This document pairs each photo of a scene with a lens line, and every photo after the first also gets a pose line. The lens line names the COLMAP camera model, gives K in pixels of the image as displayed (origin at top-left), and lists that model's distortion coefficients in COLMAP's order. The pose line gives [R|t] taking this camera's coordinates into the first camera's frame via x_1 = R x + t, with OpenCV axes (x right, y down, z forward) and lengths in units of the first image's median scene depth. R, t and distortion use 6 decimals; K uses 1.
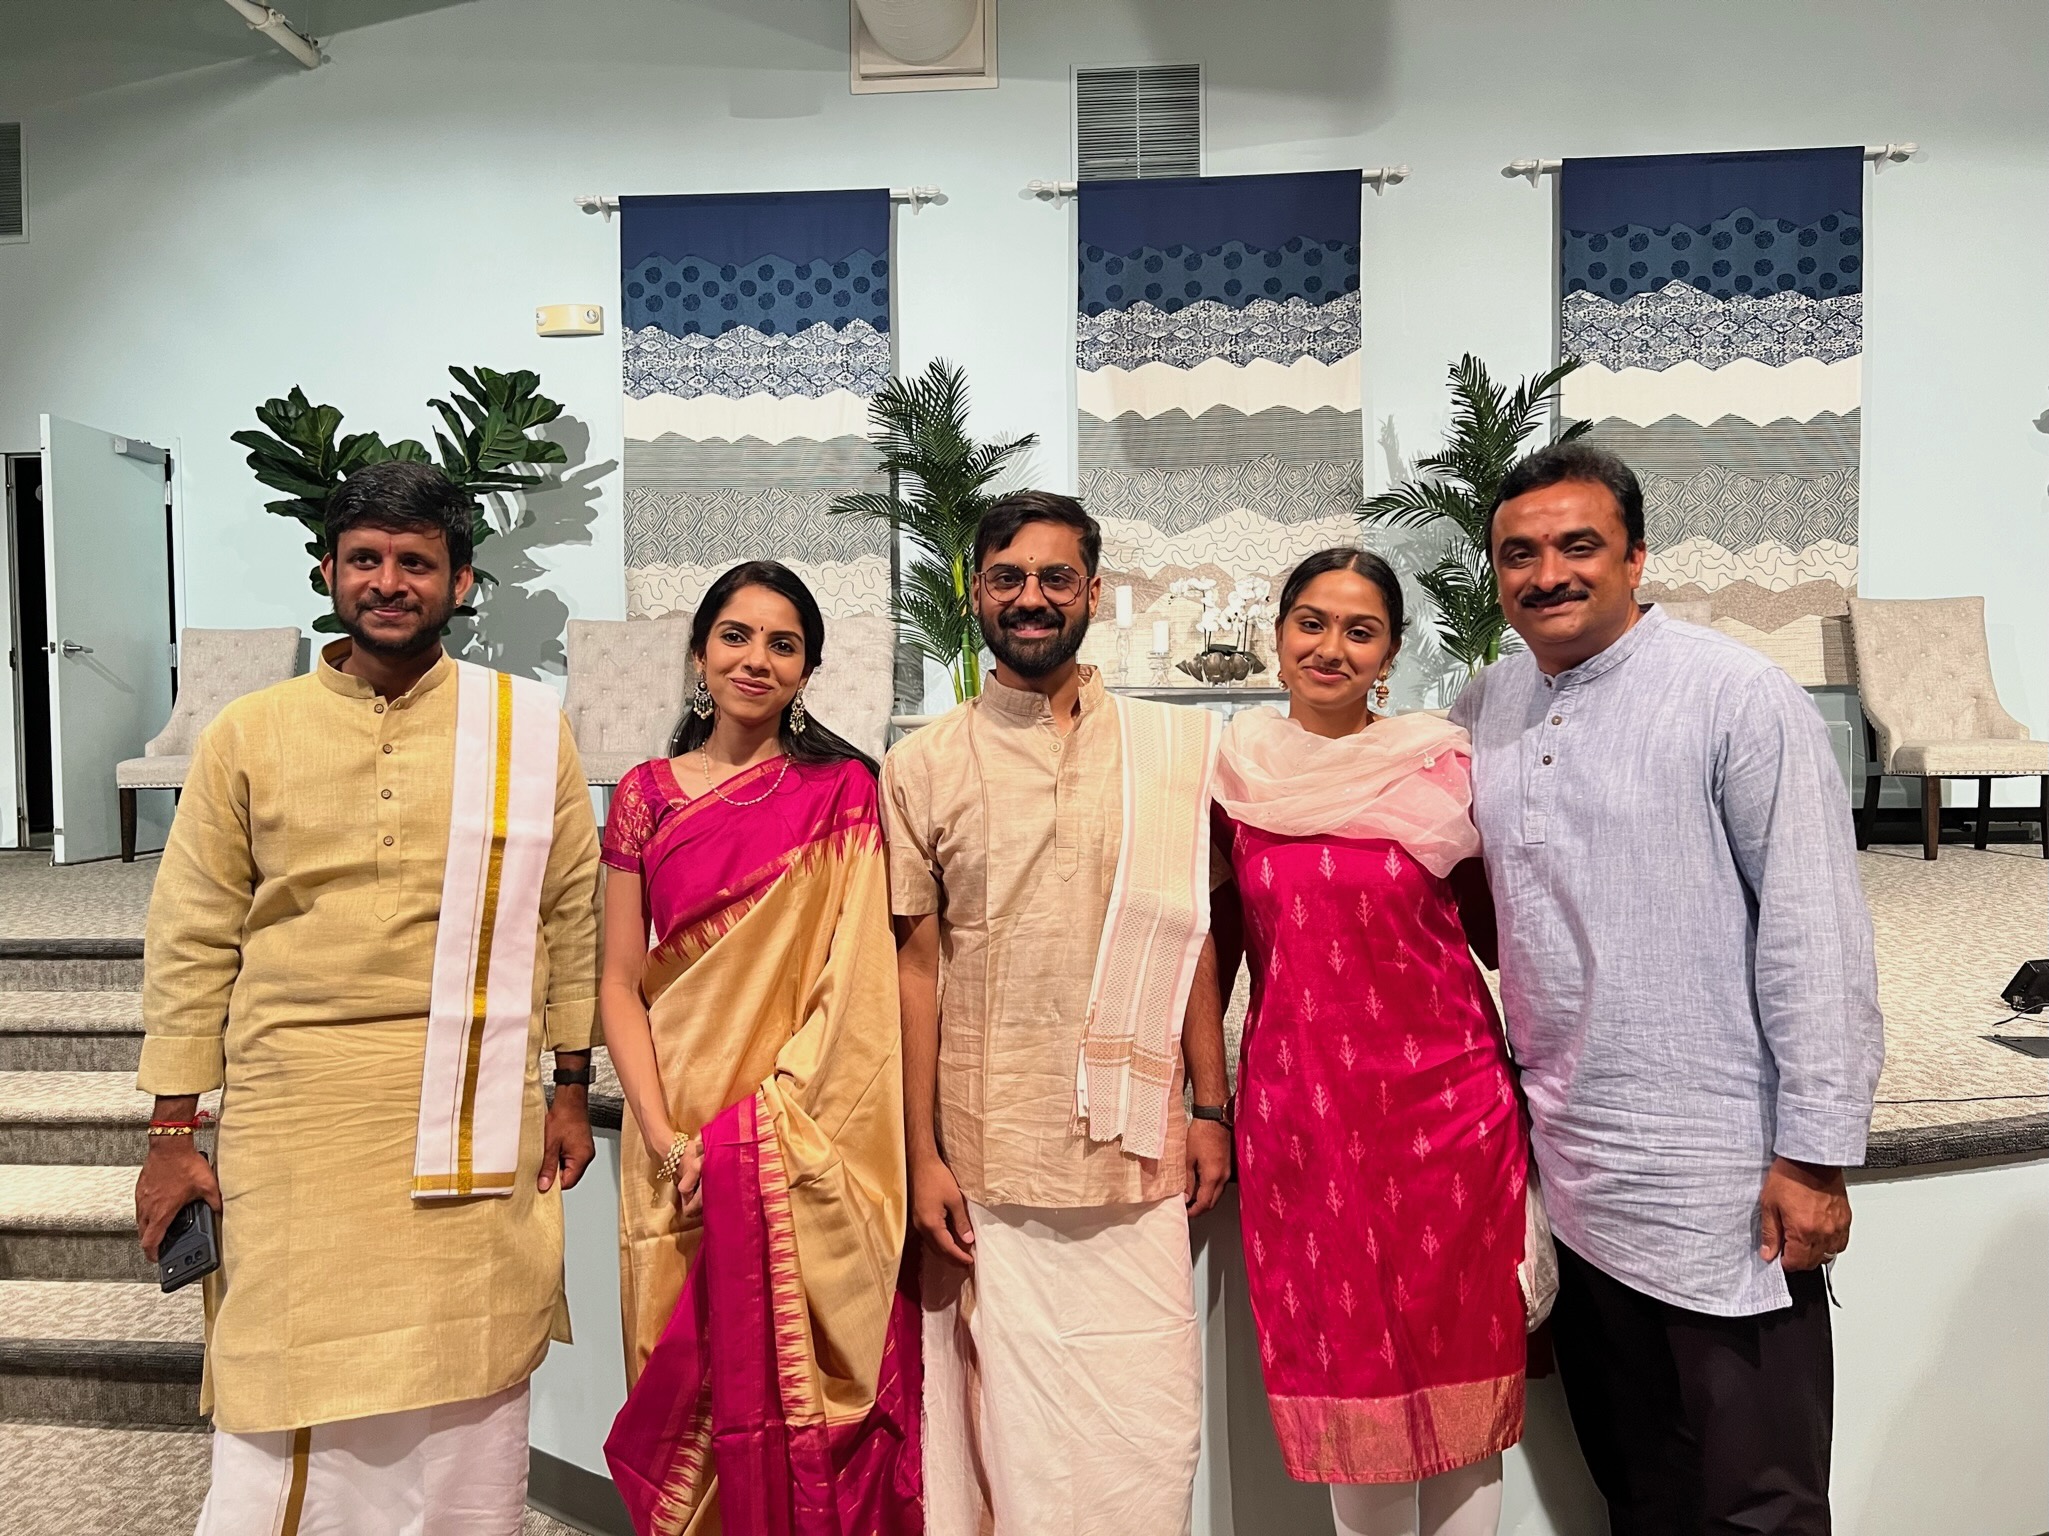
lens RADIAL K [[1495.8, 0, 1026.8], [0, 1495.8, 788.1], [0, 0, 1]] dist [0.018338, -0.027763]
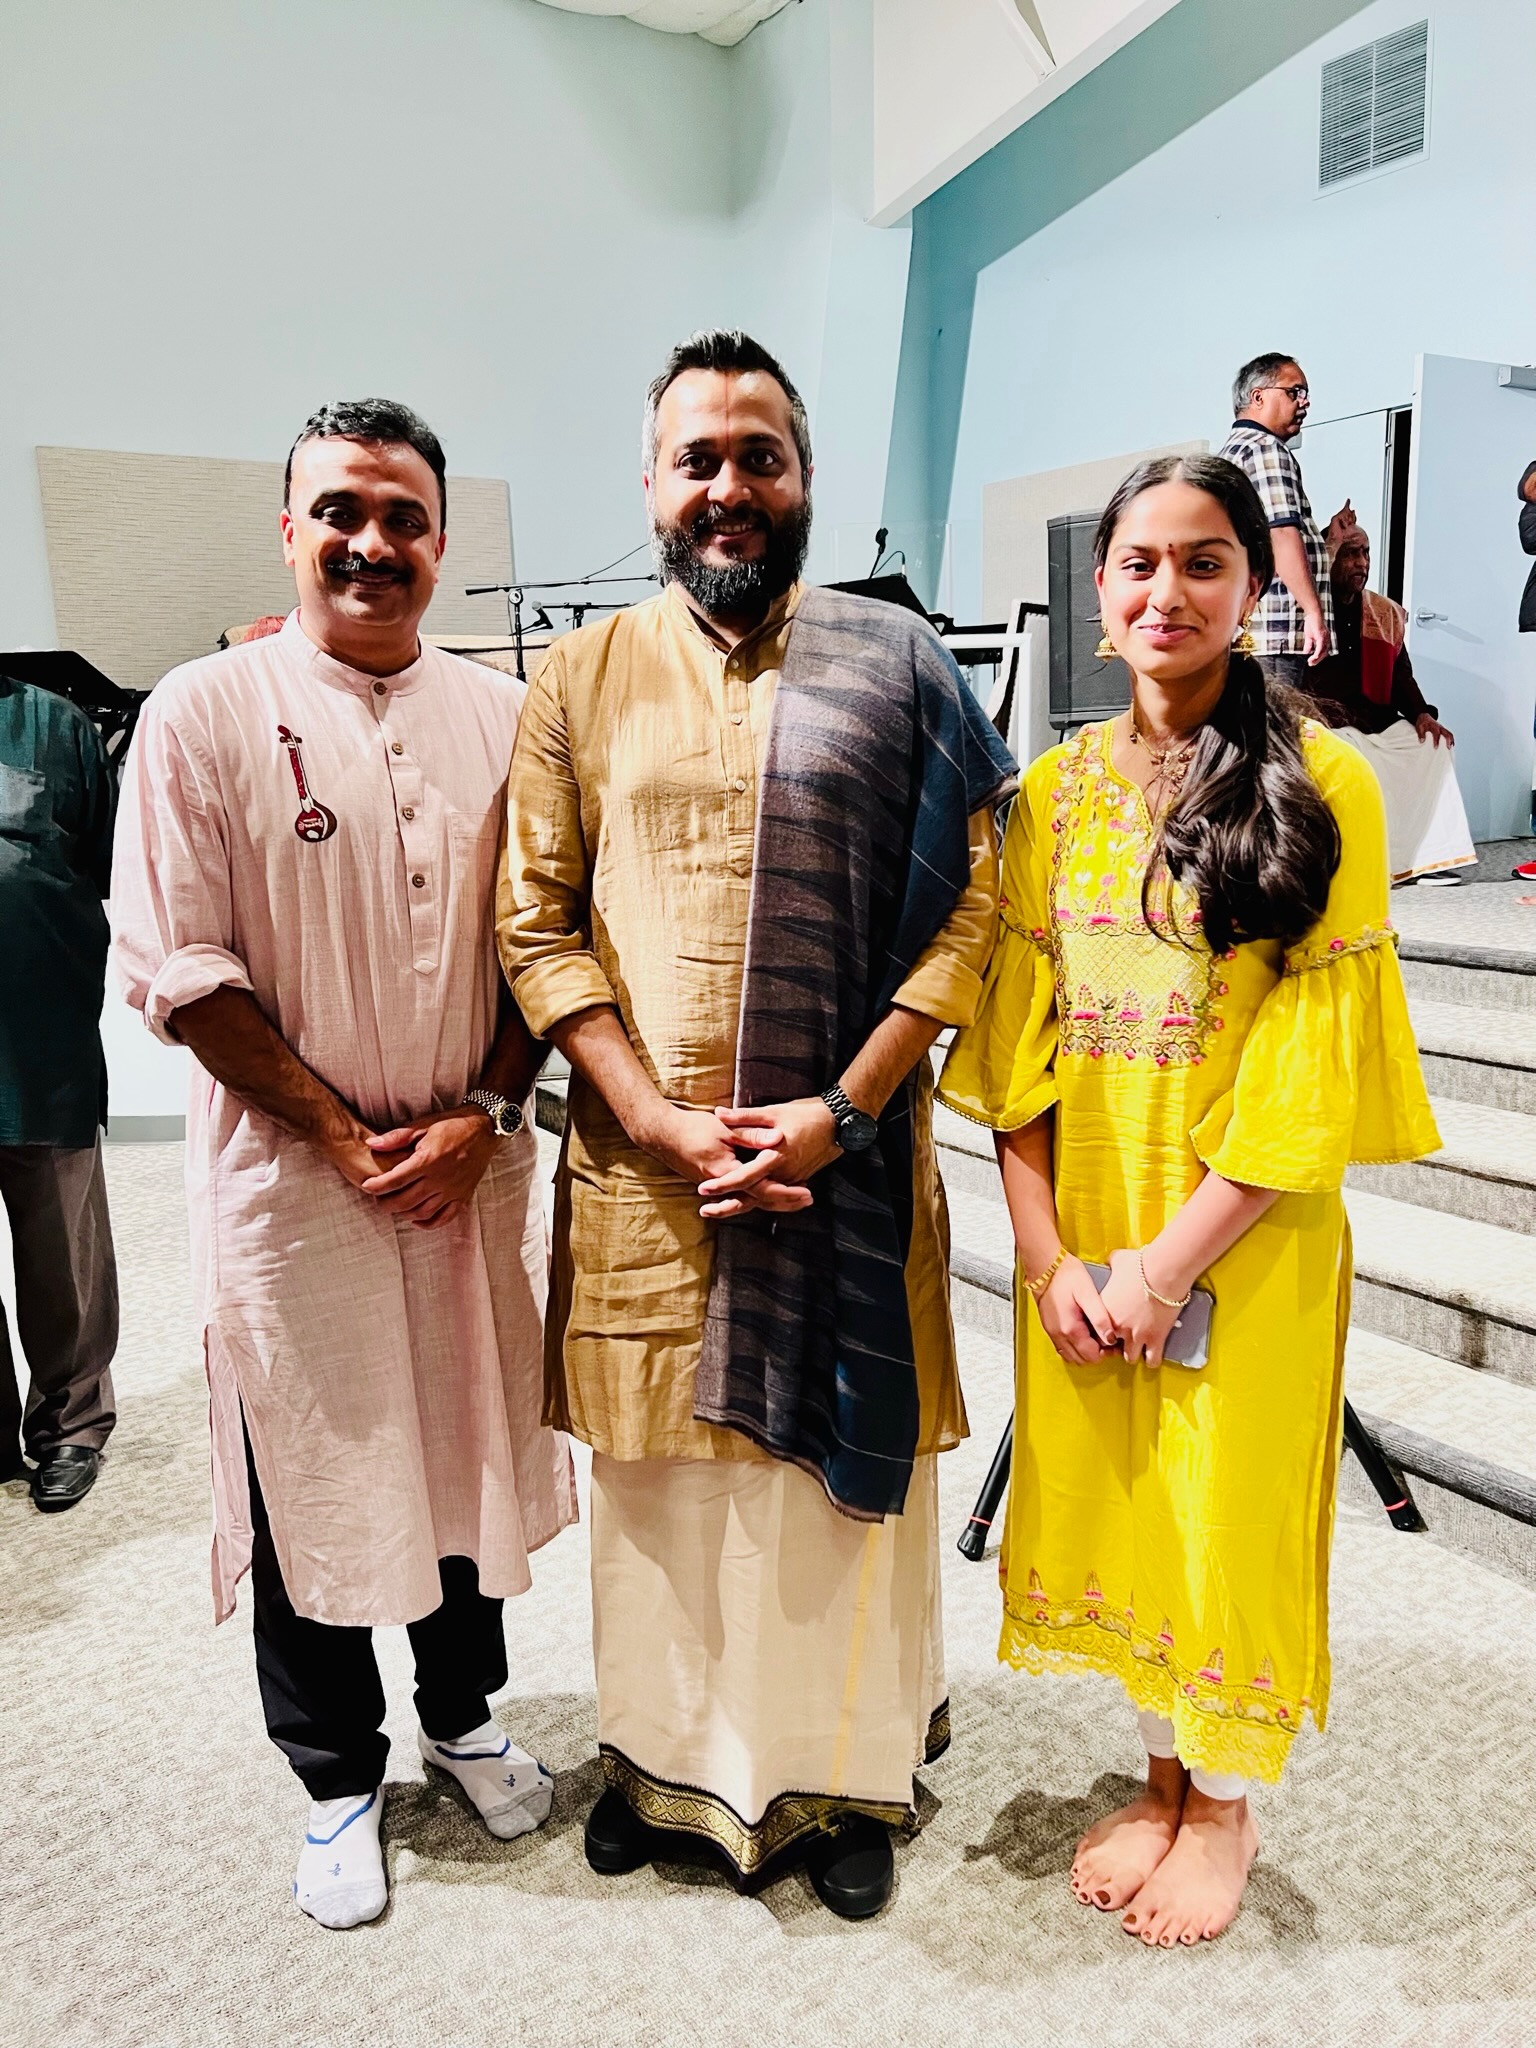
lens RADIAL K [[1582.3, 0, 770.2], [0, 1582.3, 1010.1], [0, 0, 1]] dist [0.021950, -0.031695]
pose [[0.603128, 0.133859, -0.786332, -0.165573], [-0.013370, 0.987376, 0.157828, -0.002071], [0.797532, -0.084677, 0.597304, 0.128381]]
